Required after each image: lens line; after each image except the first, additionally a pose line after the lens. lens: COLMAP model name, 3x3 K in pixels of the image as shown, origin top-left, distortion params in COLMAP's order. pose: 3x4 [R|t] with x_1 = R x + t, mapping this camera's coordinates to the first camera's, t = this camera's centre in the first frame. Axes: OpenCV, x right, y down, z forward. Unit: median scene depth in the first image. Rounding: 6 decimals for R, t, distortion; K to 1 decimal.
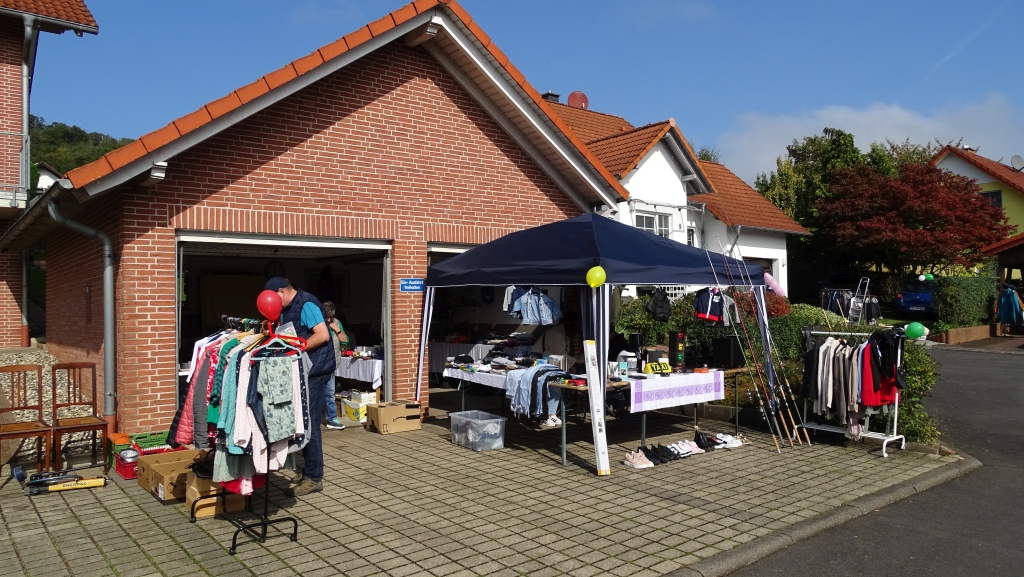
lens RADIAL K [[724.6, 0, 508.4], [0, 724.6, 287.6], [0, 0, 1]] dist [-0.001868, 0.000747]
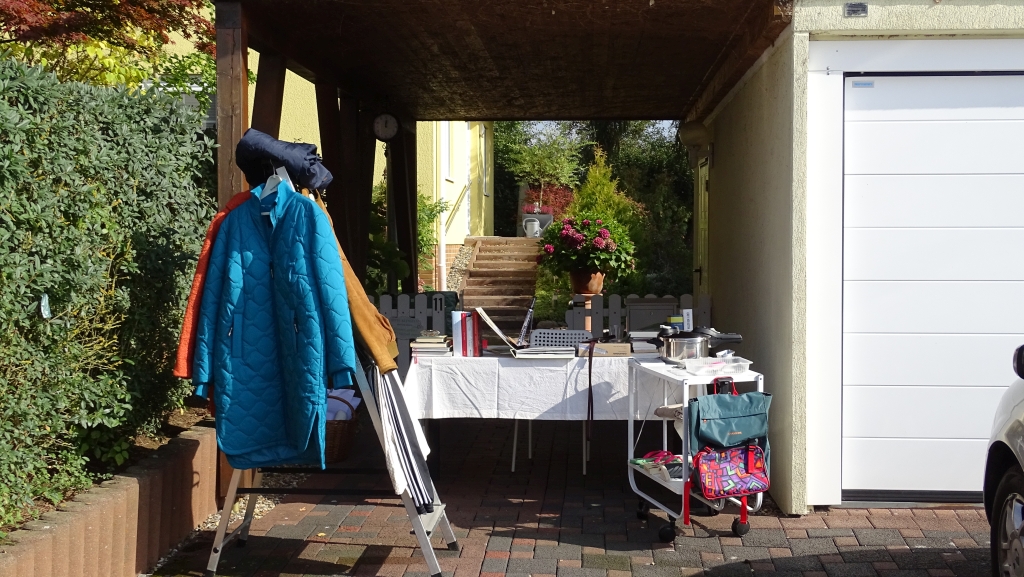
lens RADIAL K [[1340.9, 0, 512.3], [0, 1340.9, 286.2], [0, 0, 1]] dist [0.005256, 0.000000]
pose [[0.691909, -0.023358, 0.721607, 0.527206], [-0.016174, 0.998724, 0.047837, 0.007937], [-0.721804, -0.044770, 0.690648, 0.774143]]
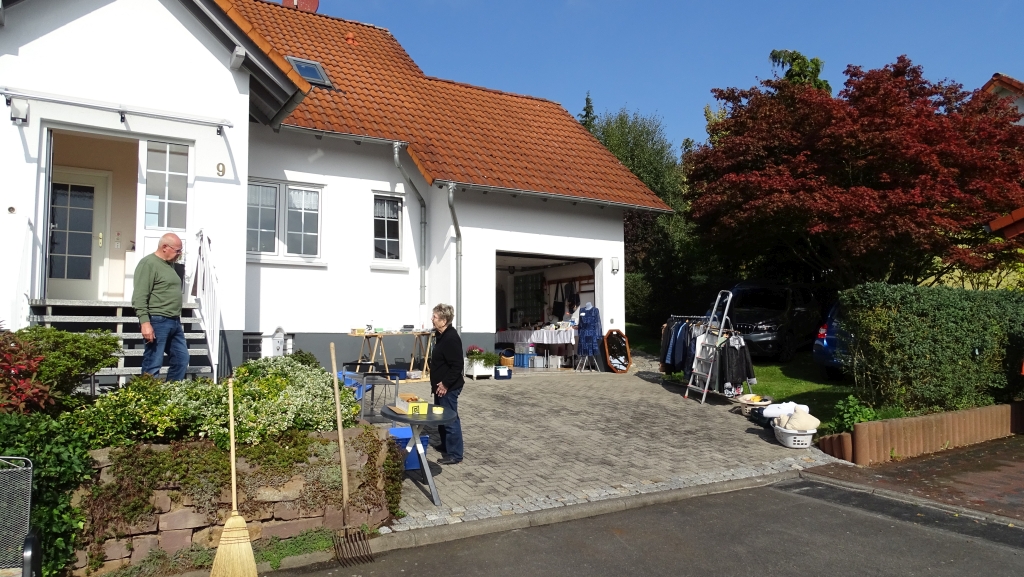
lens RADIAL K [[724.6, 0, 517.1], [0, 724.6, 288.4], [0, 0, 1]] dist [-0.001868, 0.000747]
pose [[0.991439, -0.000658, -0.130573, 0.424218], [-0.004963, 0.999075, -0.042724, 0.004671], [0.130480, 0.043006, 0.990518, 0.534197]]
